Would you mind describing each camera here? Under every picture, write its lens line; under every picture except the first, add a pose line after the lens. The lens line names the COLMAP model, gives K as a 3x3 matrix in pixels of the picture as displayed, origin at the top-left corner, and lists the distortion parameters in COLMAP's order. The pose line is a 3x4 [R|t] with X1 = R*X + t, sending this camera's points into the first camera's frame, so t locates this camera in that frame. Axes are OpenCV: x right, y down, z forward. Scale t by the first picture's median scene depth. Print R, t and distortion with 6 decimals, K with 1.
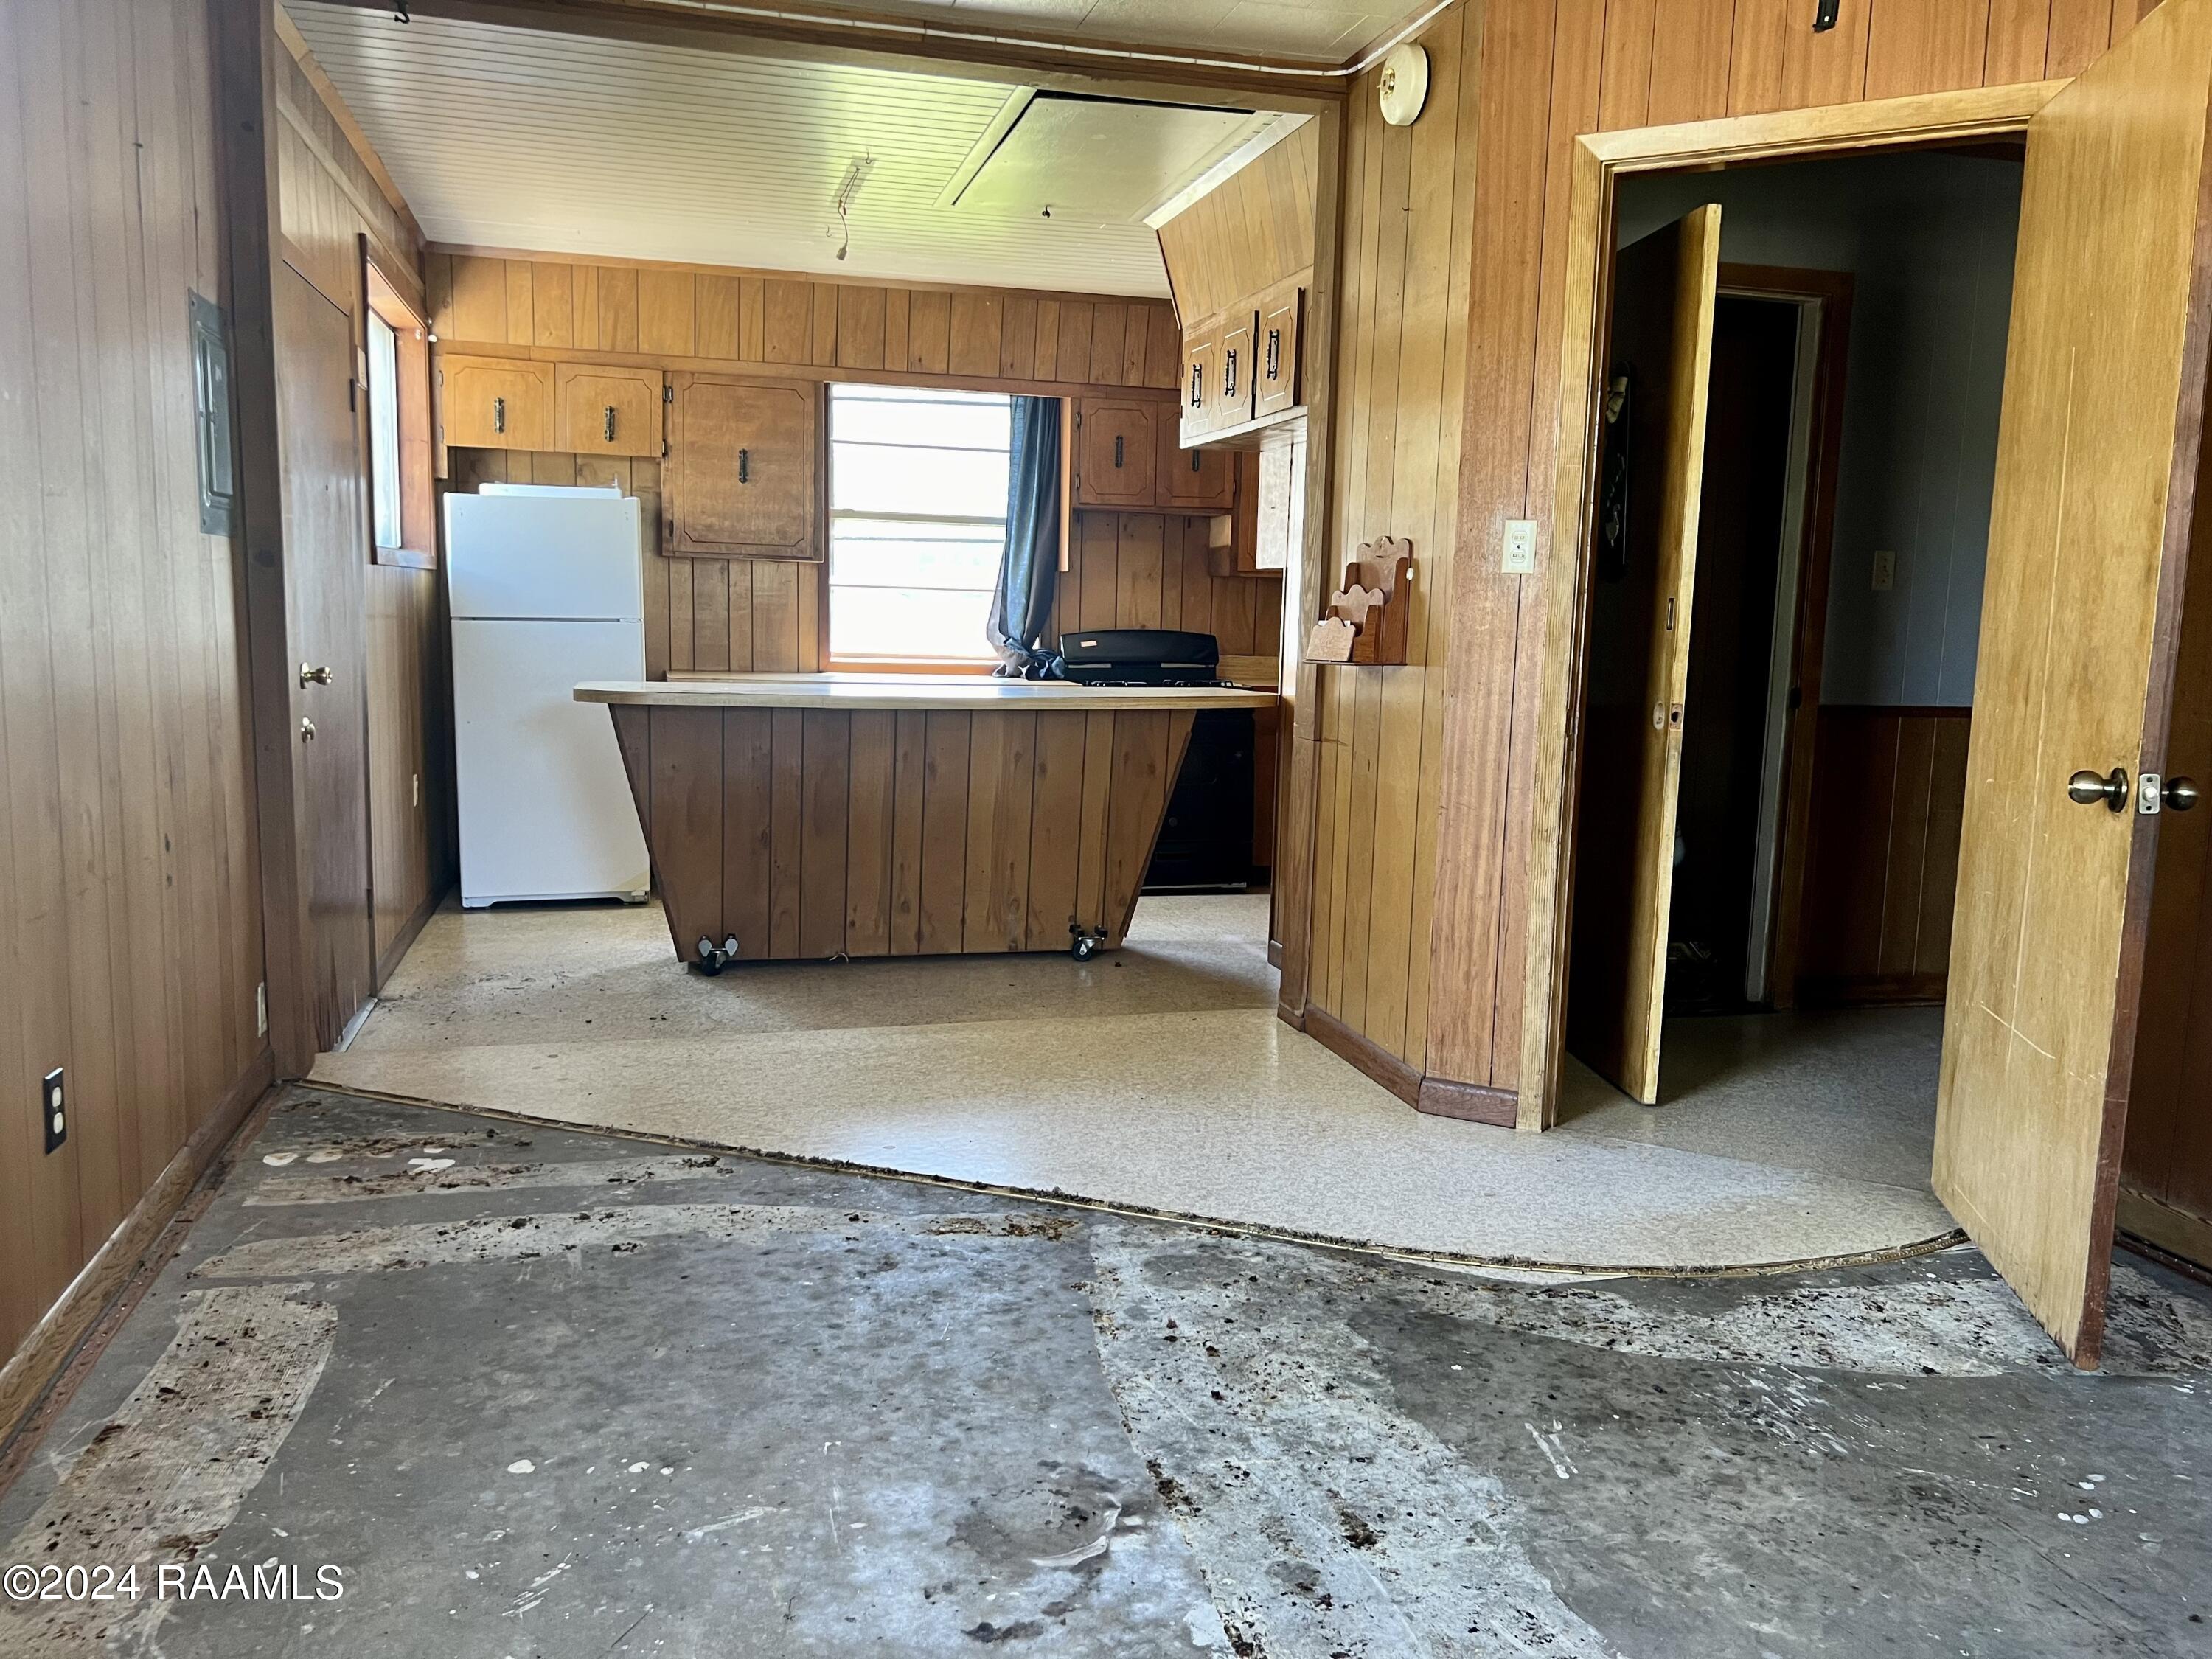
lens RADIAL K [[1701.9, 0, 1108.1], [0, 1701.9, 820.2], [0, 0, 1]] dist [0.063614, -0.066904]
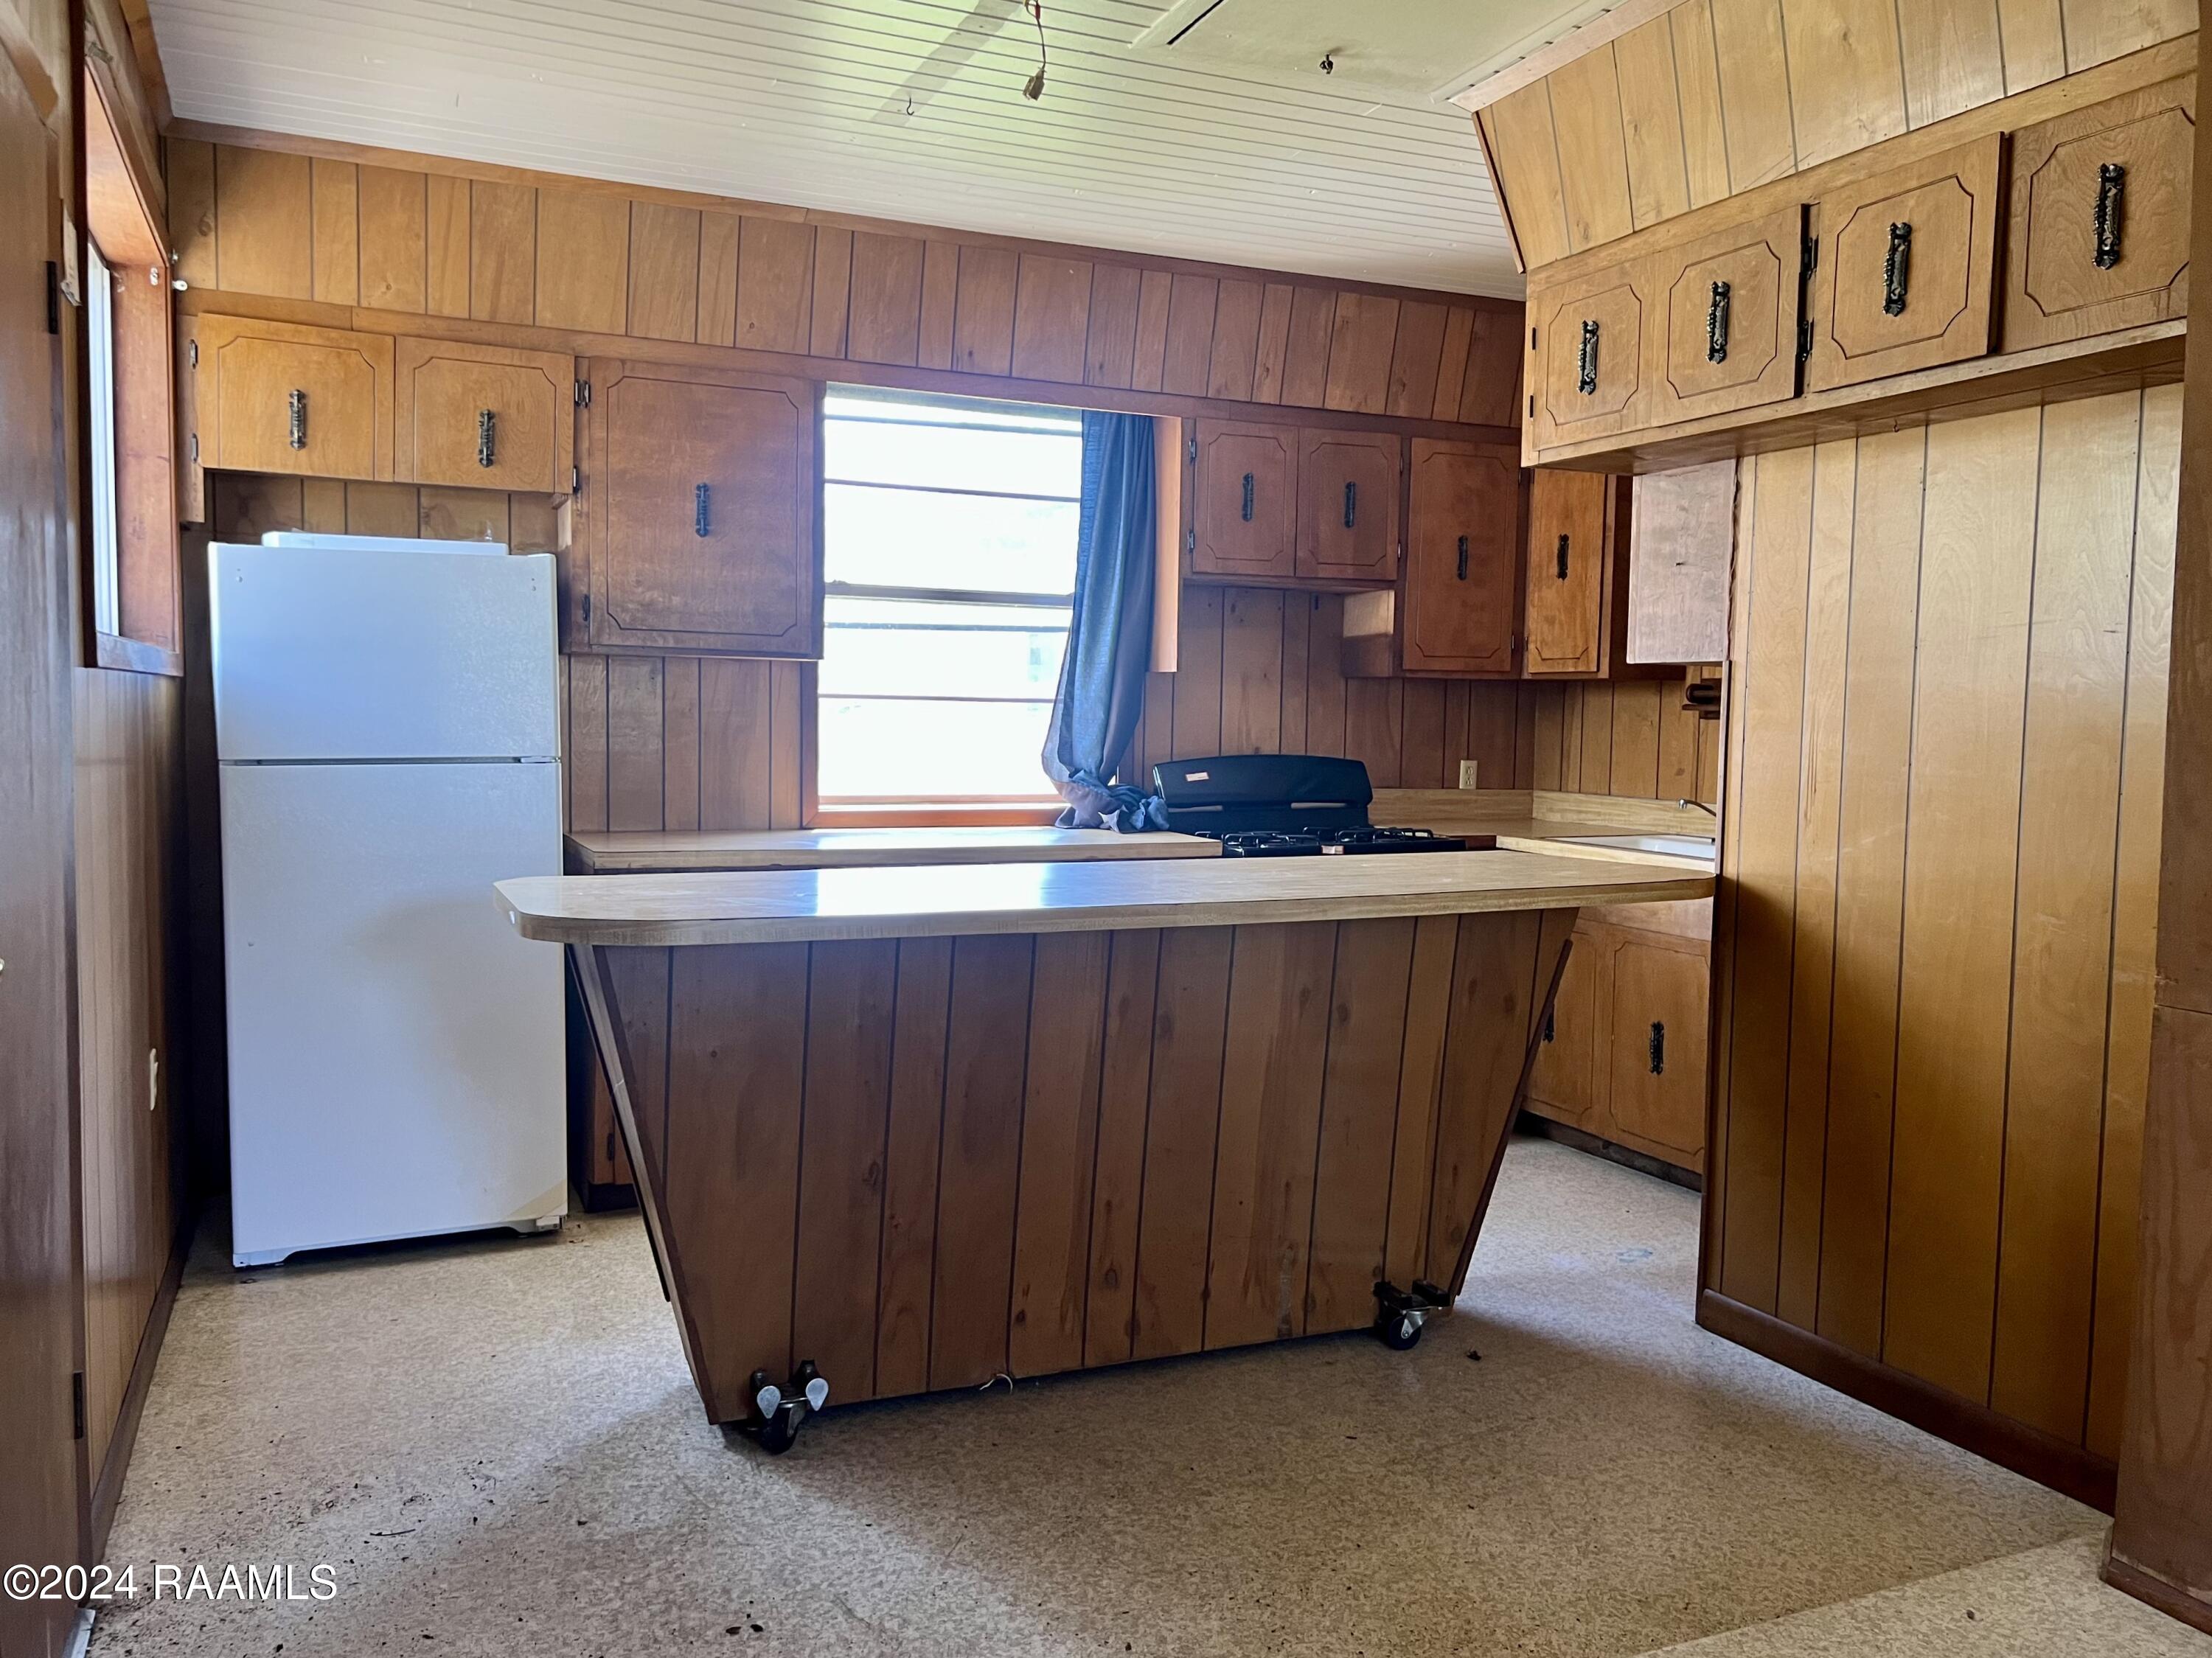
lens RADIAL K [[1701.7, 0, 1095.3], [0, 1701.7, 823.9], [0, 0, 1]] dist [0.063614, -0.066904]
pose [[0.988492, -0.018582, 0.150126, -0.176792], [0.026687, 0.998283, -0.052150, -0.058087], [-0.148899, 0.055556, 0.987291, 0.384369]]
